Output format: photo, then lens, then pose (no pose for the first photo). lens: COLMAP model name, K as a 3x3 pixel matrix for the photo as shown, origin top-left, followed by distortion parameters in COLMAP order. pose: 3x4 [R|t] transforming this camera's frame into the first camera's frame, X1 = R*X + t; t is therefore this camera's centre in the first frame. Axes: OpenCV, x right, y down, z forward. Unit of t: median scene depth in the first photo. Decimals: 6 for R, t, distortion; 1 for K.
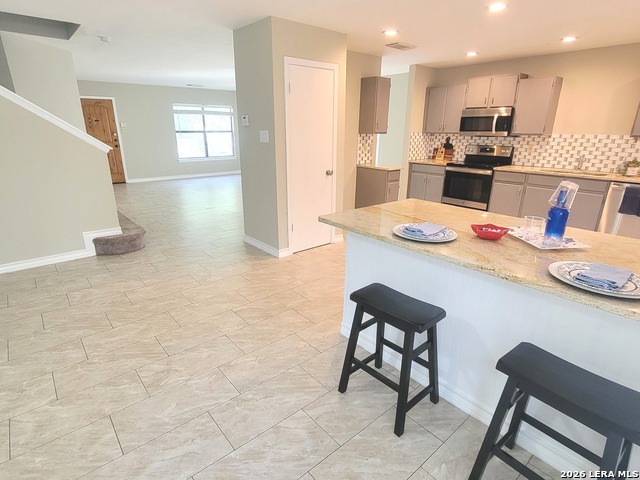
lens RADIAL K [[348.4, 0, 320.0], [0, 348.4, 240.0], [0, 0, 1]] dist [0.001164, -0.000153]
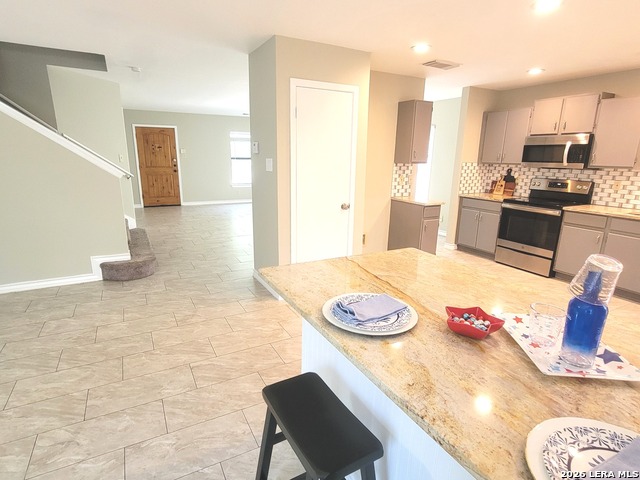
lens RADIAL K [[348.4, 0, 320.0], [0, 348.4, 240.0], [0, 0, 1]] dist [0.001164, -0.000153]
pose [[0.977811, 0.059281, -0.200926, 0.121464], [-0.073924, 0.995066, -0.066170, -0.039425], [0.196012, 0.079555, 0.977369, 0.116846]]
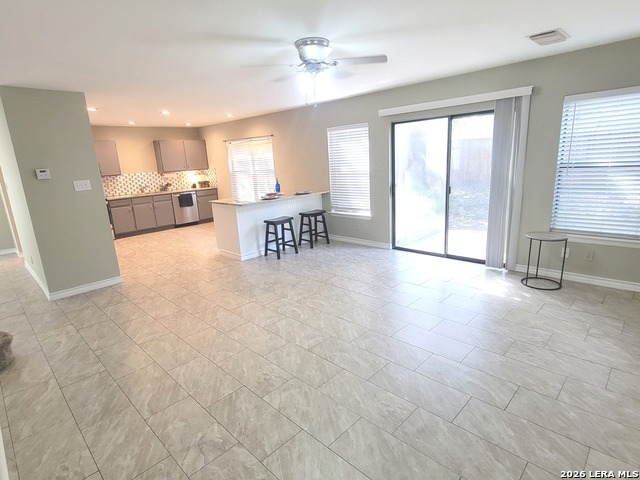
lens RADIAL K [[348.4, 0, 320.0], [0, 348.4, 240.0], [0, 0, 1]] dist [0.001164, -0.000153]
pose [[-0.097350, -0.233605, 0.967446, -1.020347], [0.360006, 0.897975, 0.253056, -0.106560], [-0.927857, 0.372921, -0.003319, 0.265386]]
